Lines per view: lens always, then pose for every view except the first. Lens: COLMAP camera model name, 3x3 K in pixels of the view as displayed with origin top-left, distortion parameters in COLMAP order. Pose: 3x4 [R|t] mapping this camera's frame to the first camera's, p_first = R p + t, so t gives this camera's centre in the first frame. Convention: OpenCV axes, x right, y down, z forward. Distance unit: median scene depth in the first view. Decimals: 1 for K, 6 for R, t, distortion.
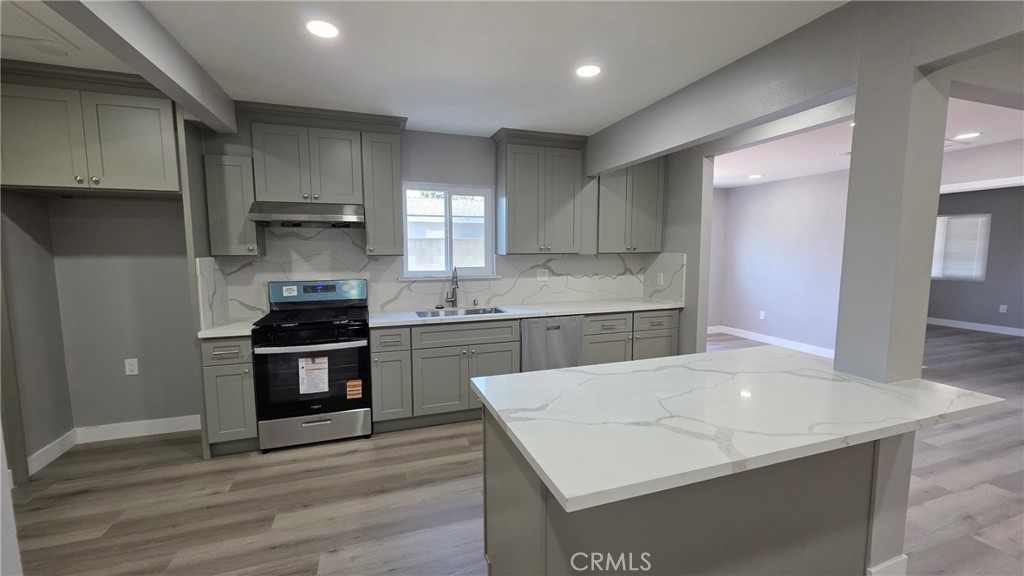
lens RADIAL K [[412.2, 0, 508.9], [0, 412.2, 288.0], [0, 0, 1]] dist [-0.000664, -0.000212]
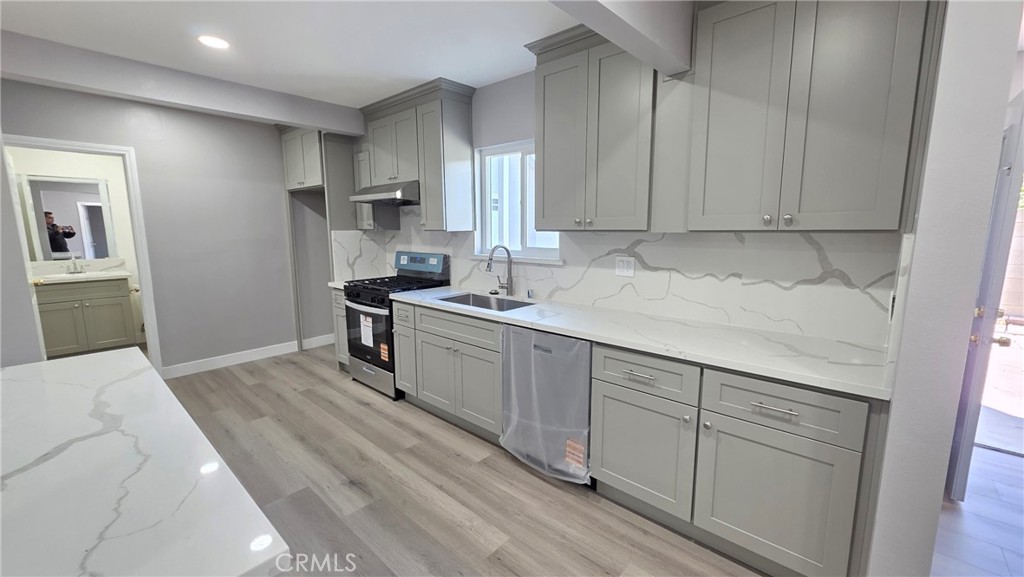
lens RADIAL K [[412.2, 0, 510.6], [0, 412.2, 288.7], [0, 0, 1]] dist [-0.000664, -0.000212]
pose [[0.478732, 0.132464, -0.867911, 0.659053], [-0.080244, 0.991017, 0.106991, -0.062335], [0.874286, 0.018425, 0.485061, 0.691646]]
